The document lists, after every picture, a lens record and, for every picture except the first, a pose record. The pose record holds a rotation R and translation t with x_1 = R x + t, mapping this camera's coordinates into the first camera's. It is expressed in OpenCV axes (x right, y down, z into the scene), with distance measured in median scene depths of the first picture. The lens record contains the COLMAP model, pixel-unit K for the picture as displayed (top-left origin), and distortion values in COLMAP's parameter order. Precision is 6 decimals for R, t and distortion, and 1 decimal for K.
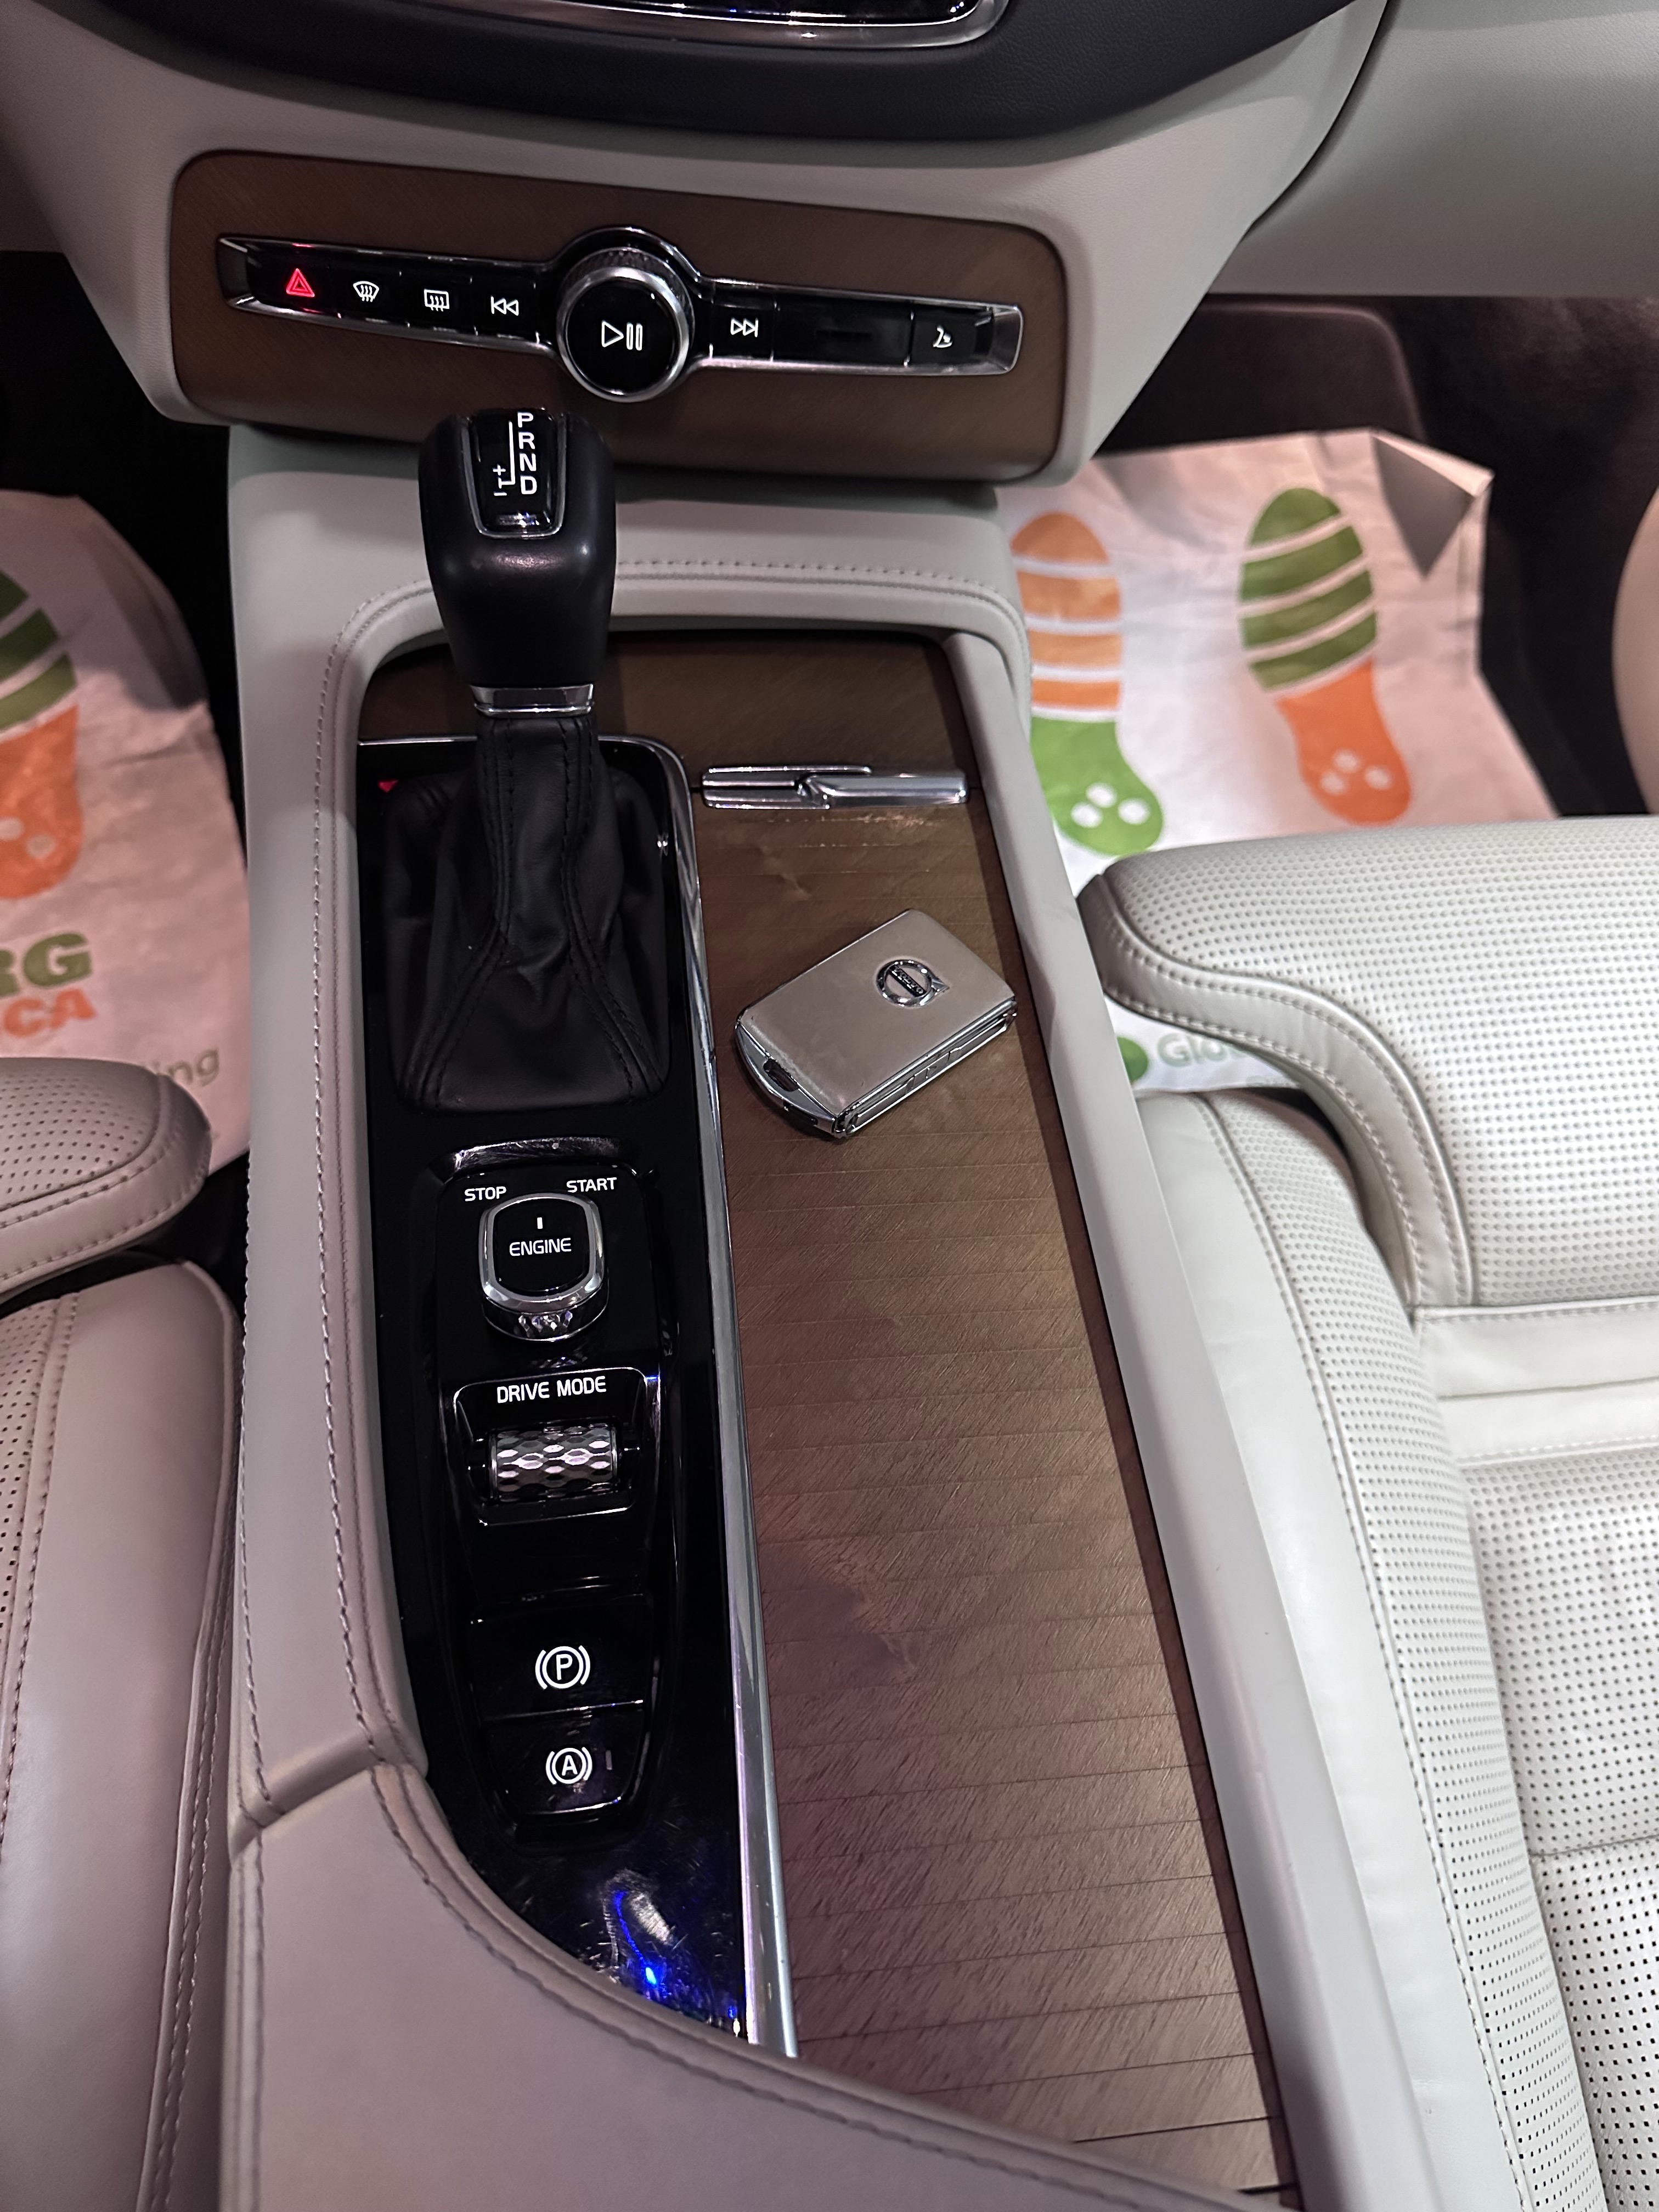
lens RADIAL K [[1584.6, 0, 830.0], [0, 1584.6, 1103.4], [0, 0, 1]] dist [0.031709, -0.000417]
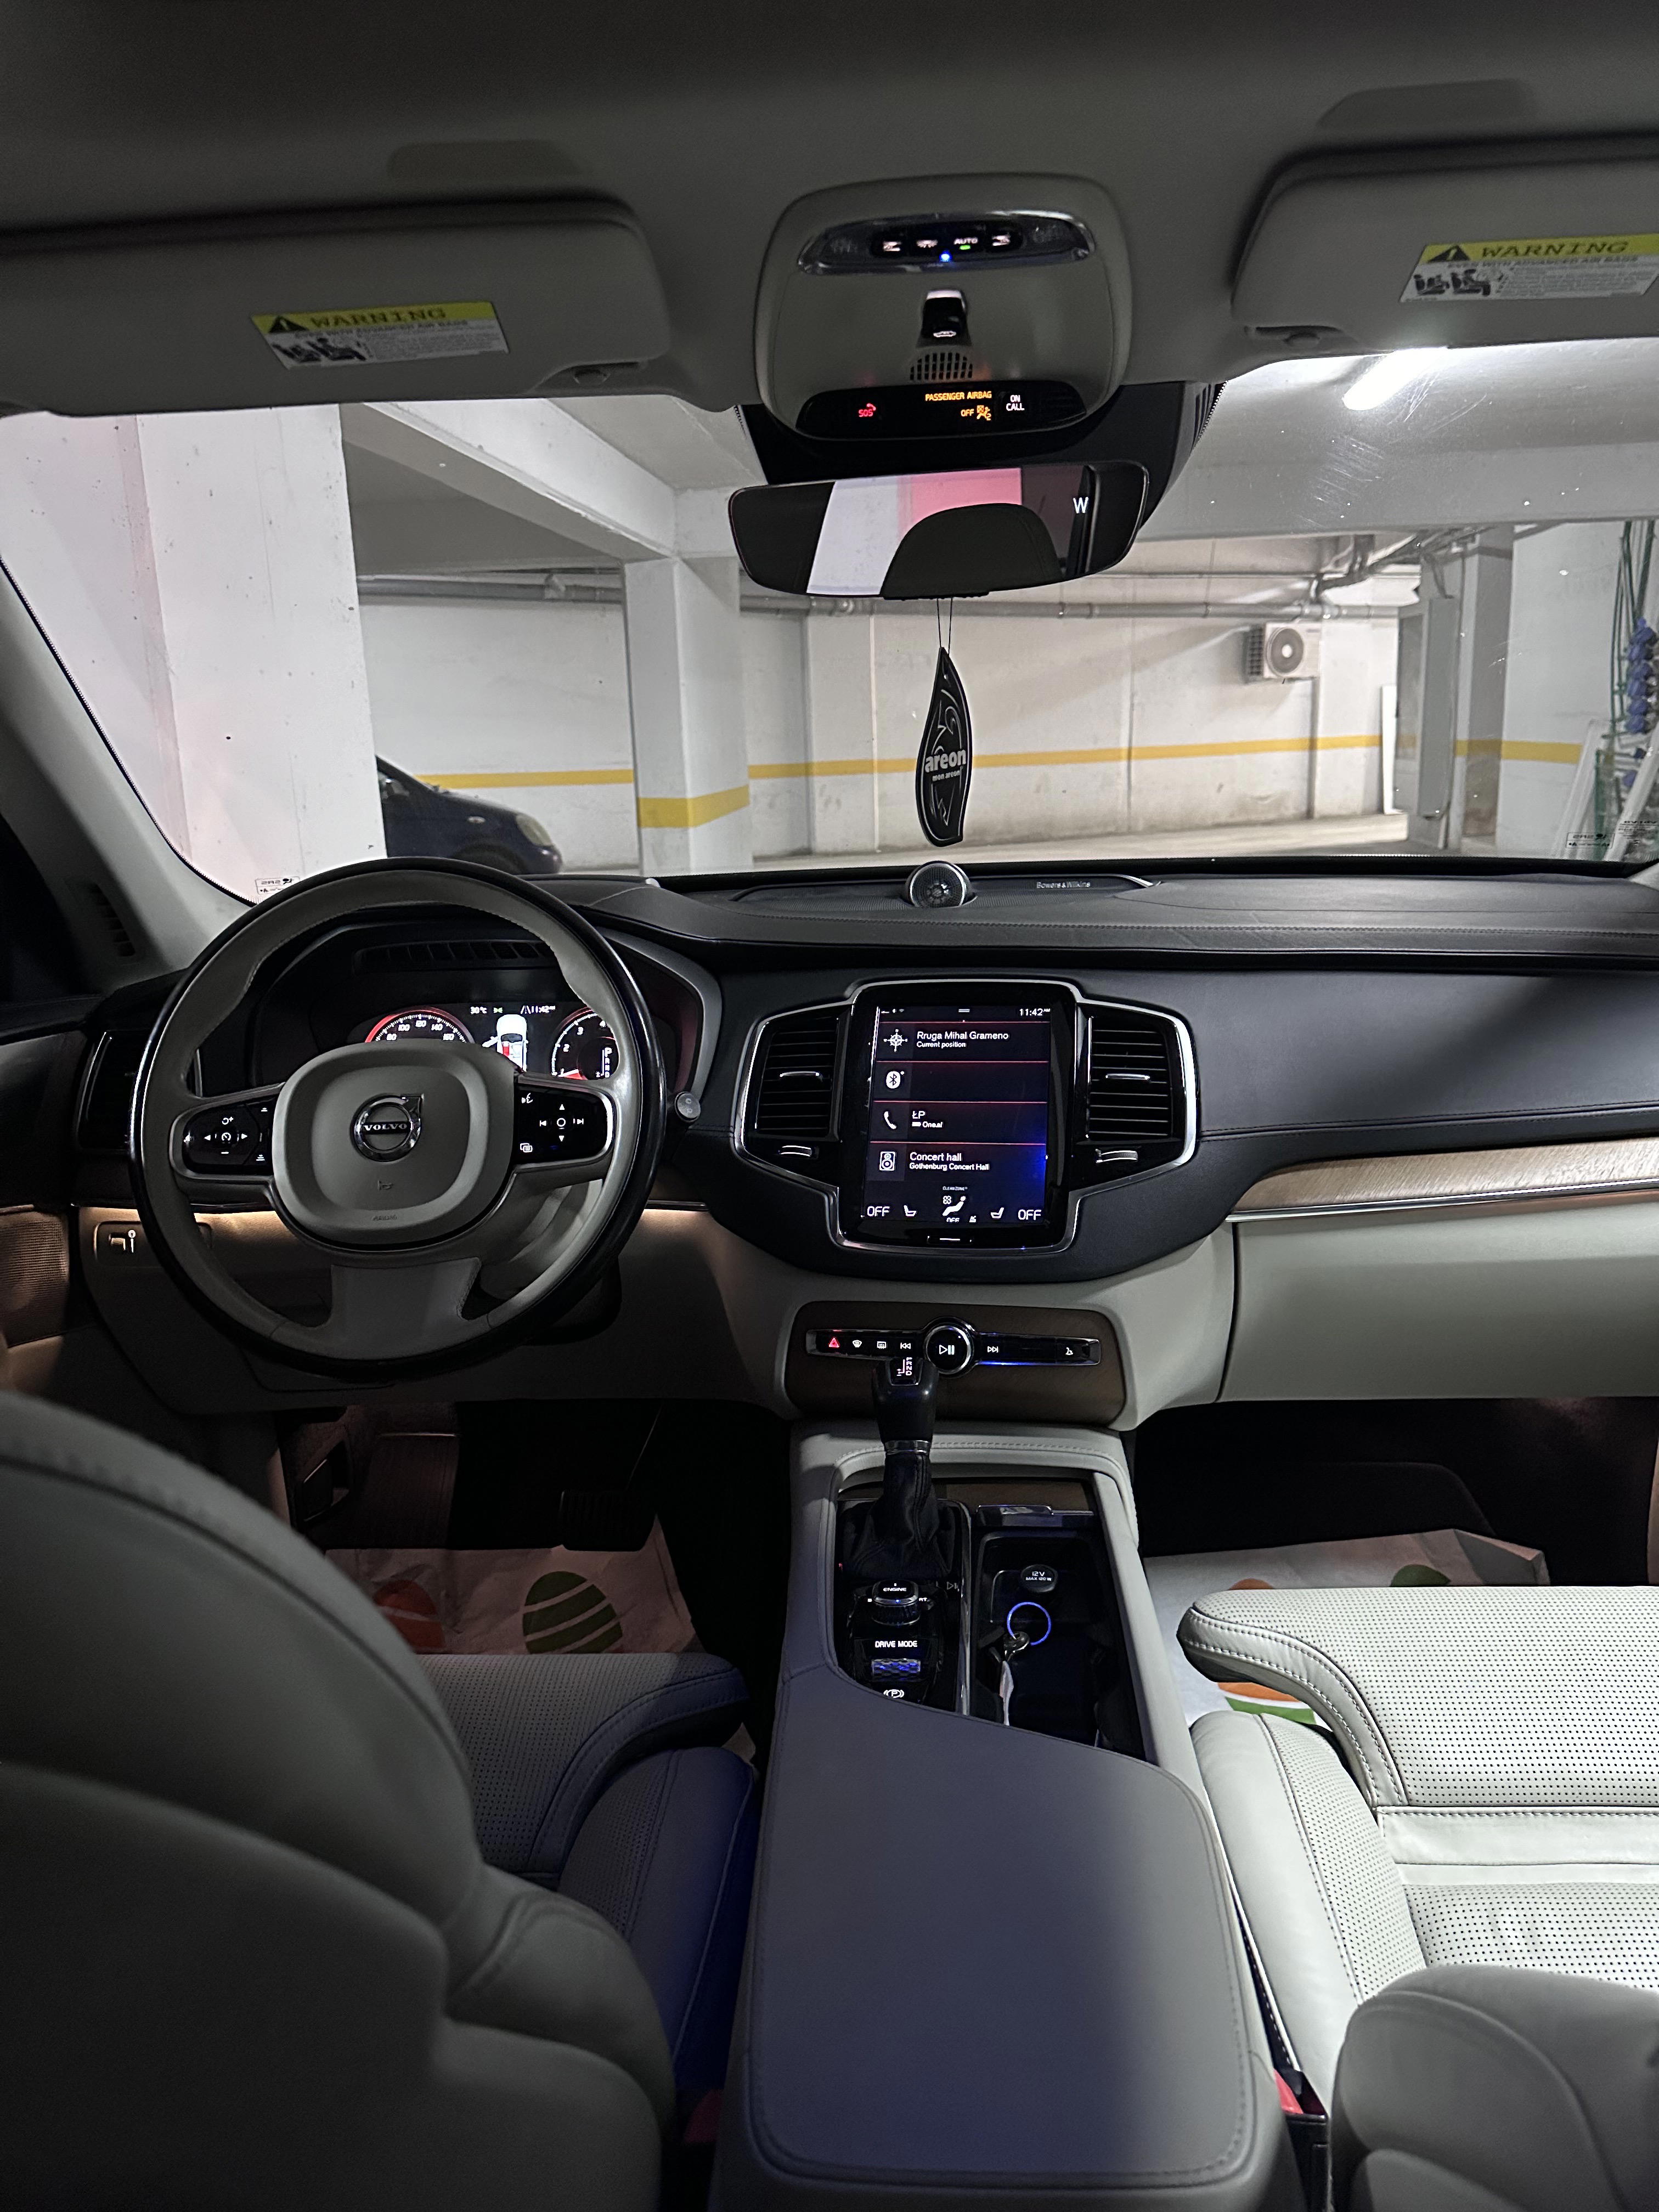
lens RADIAL K [[1584.6, 0, 832.5], [0, 1584.6, 1106.2], [0, 0, 1]] dist [0.031709, -0.000417]
pose [[0.973284, -0.092348, -0.210213, 0.241297], [-0.092764, 0.679341, -0.727936, 1.027351], [0.210030, 0.727989, 0.652625, -0.933561]]
